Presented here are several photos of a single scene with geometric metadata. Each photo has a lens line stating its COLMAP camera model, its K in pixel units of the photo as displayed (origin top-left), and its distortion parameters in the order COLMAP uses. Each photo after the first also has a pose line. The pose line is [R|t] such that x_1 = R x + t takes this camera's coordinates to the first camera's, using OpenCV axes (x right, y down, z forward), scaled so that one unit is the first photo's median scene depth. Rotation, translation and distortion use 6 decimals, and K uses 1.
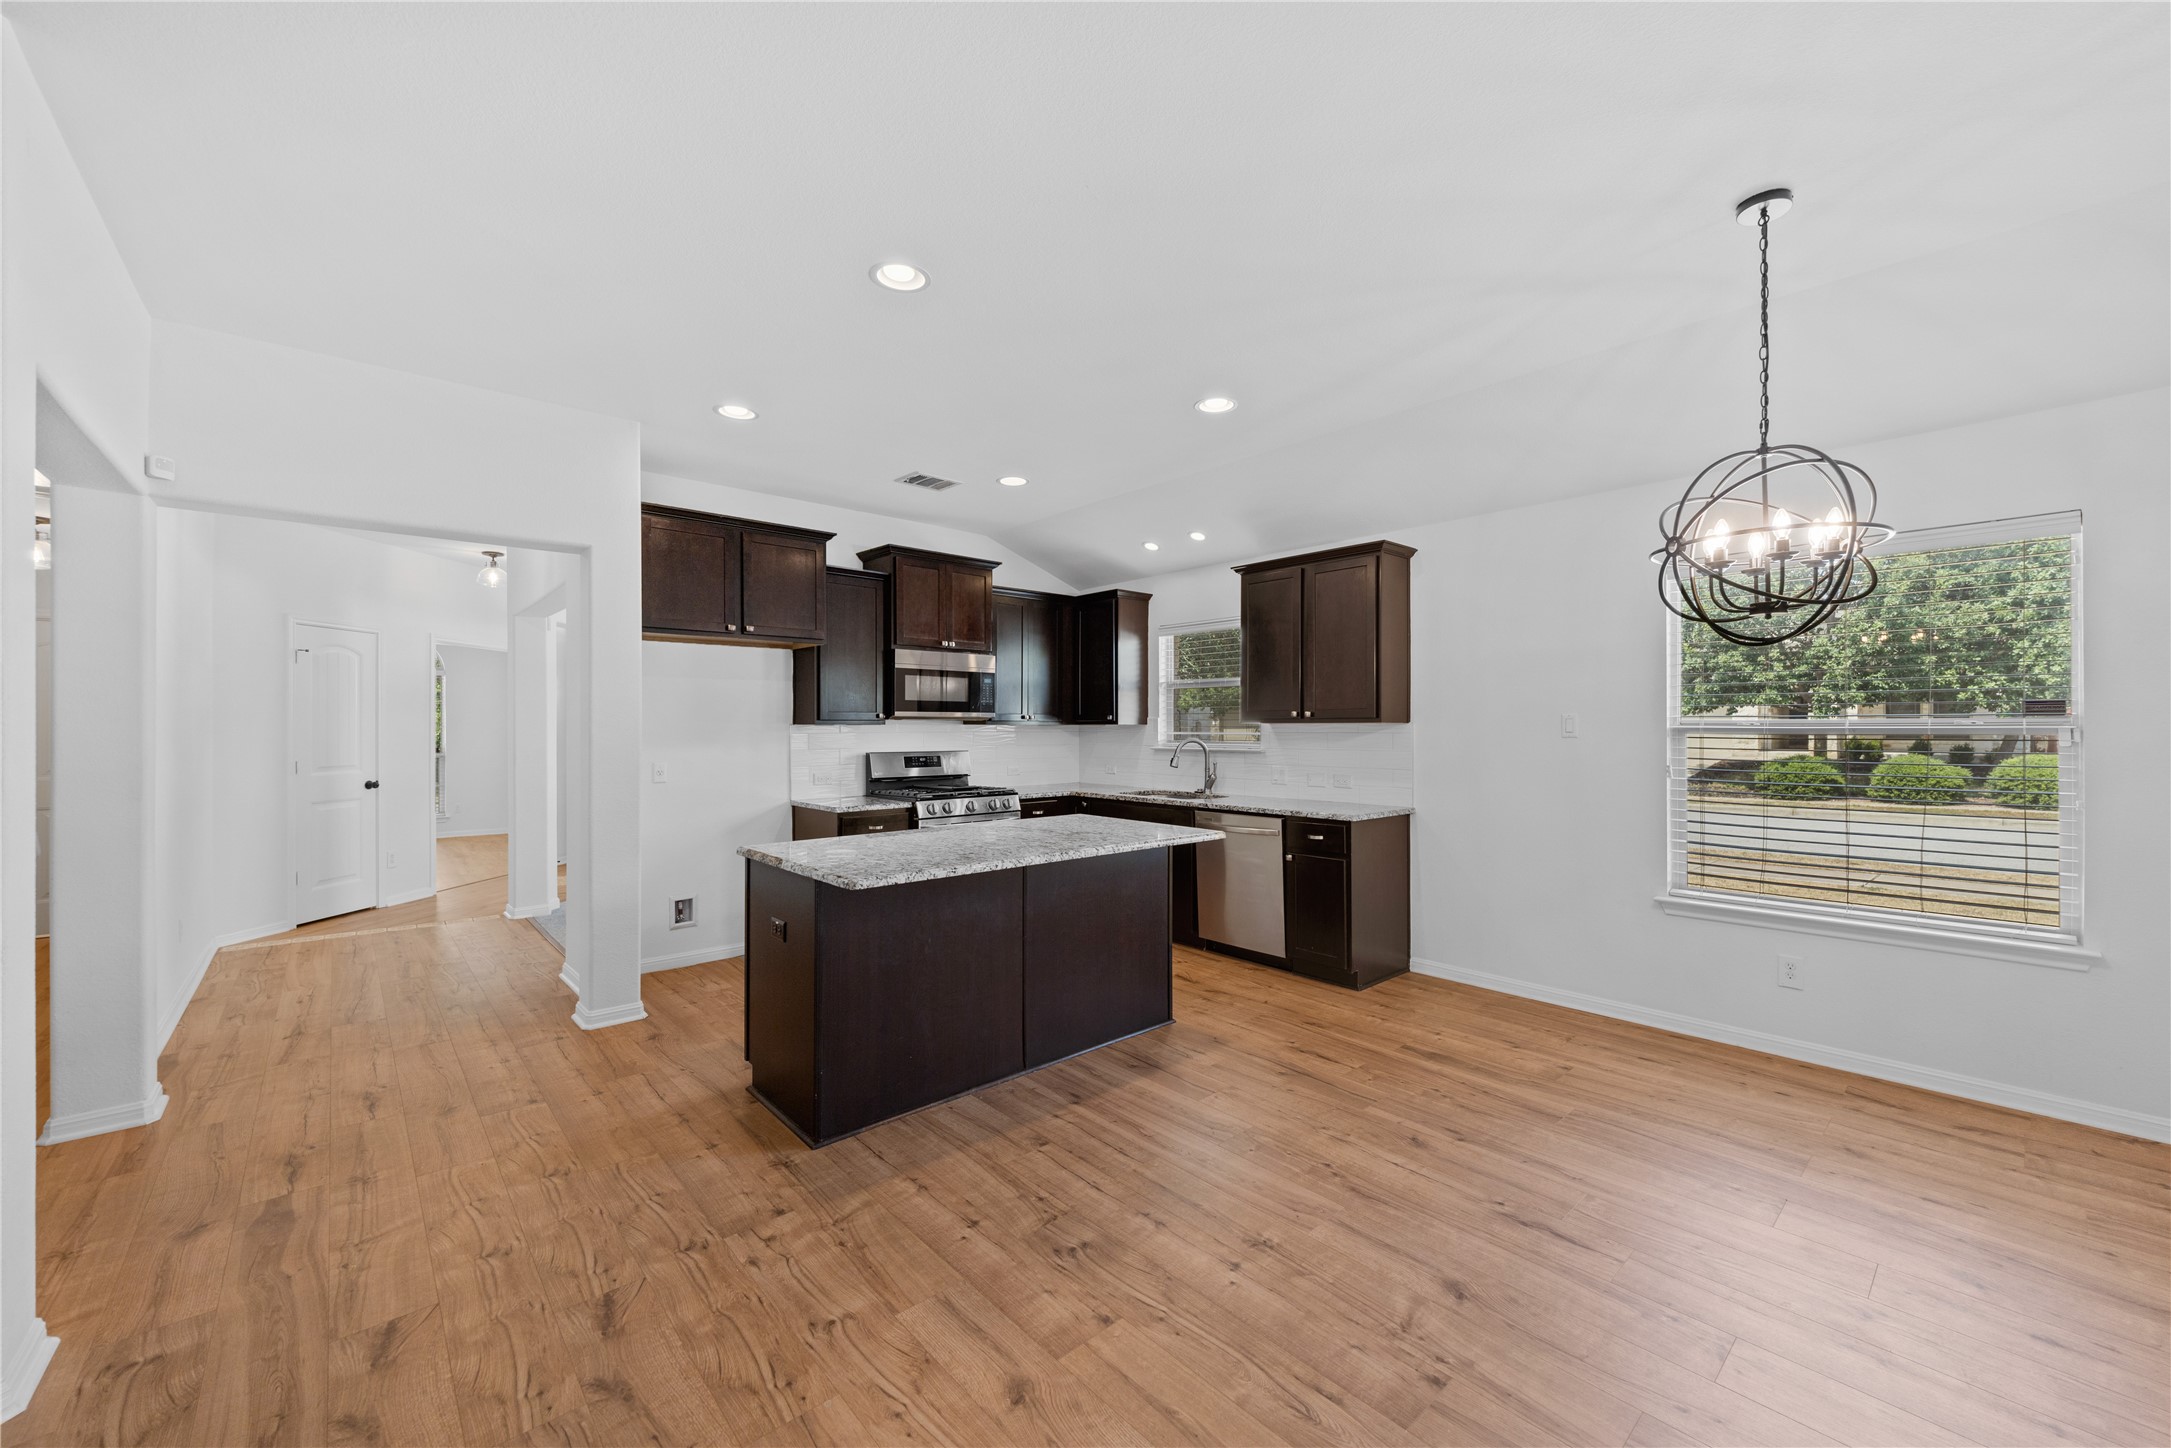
lens RADIAL K [[833.1, 0, 1085.5], [0, 833.1, 724.0], [0, 0, 1]] dist [0.000032, 0.000000]
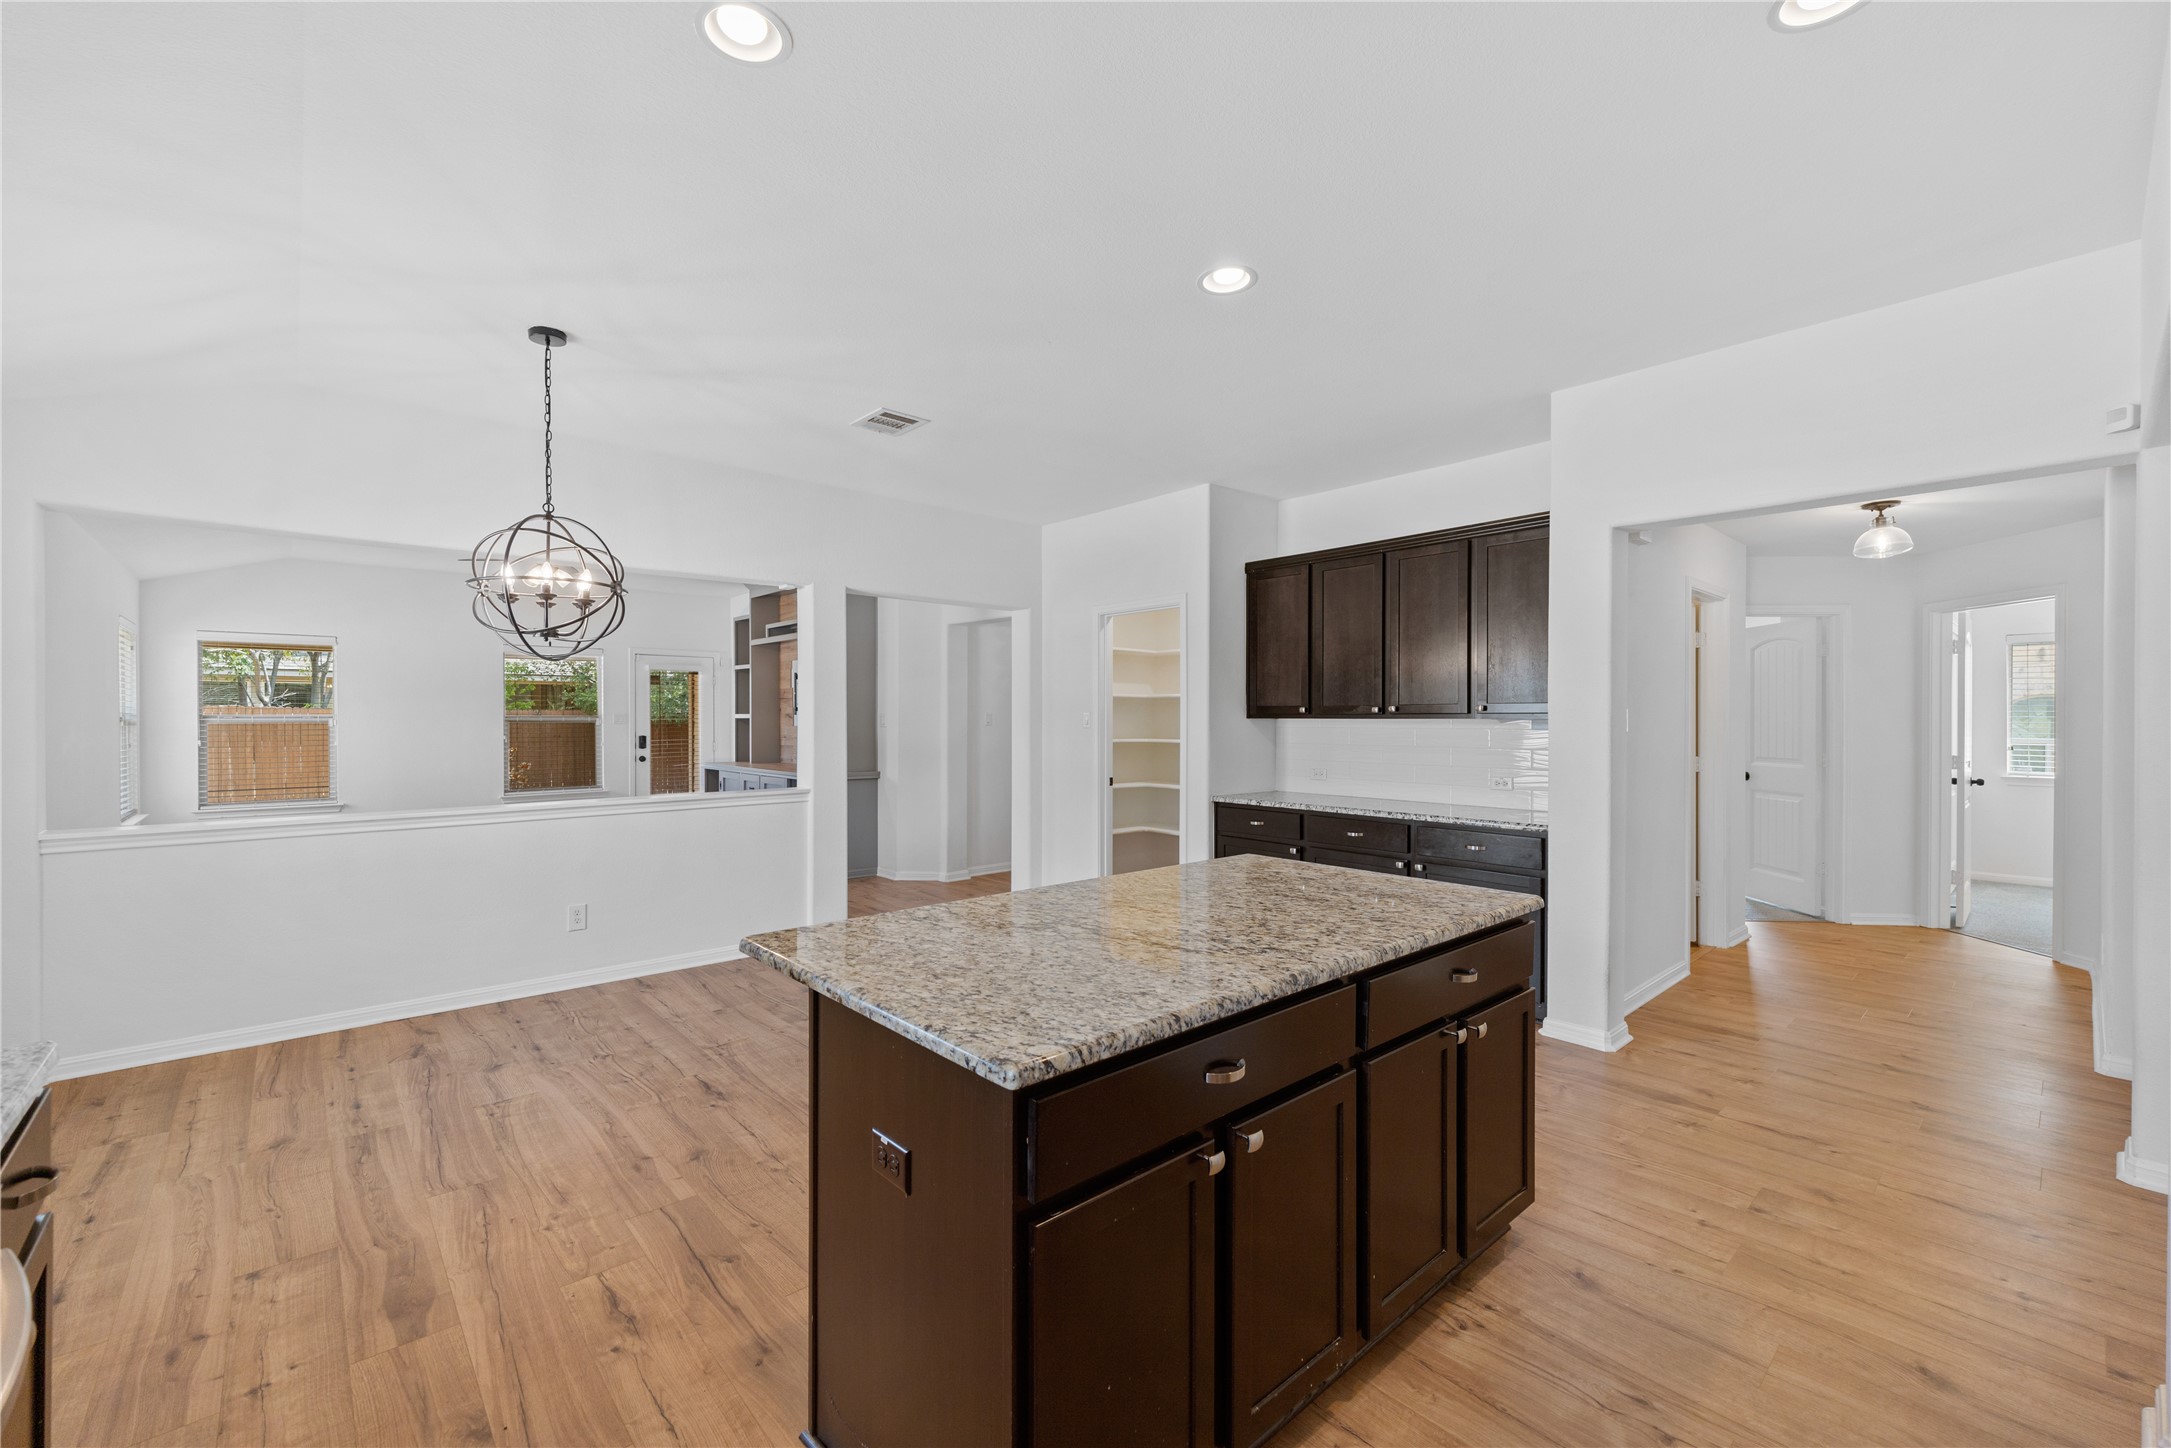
lens RADIAL K [[876.3, 0, 1085.5], [0, 876.3, 724.0], [0, 0, 1]] dist [0.003664, 0.000508]
pose [[-0.999994, -0.001031, -0.003168, -0.038416], [-0.001046, 0.999988, 0.004805, 0.001204], [0.003163, 0.004809, -0.999983, 1.746586]]
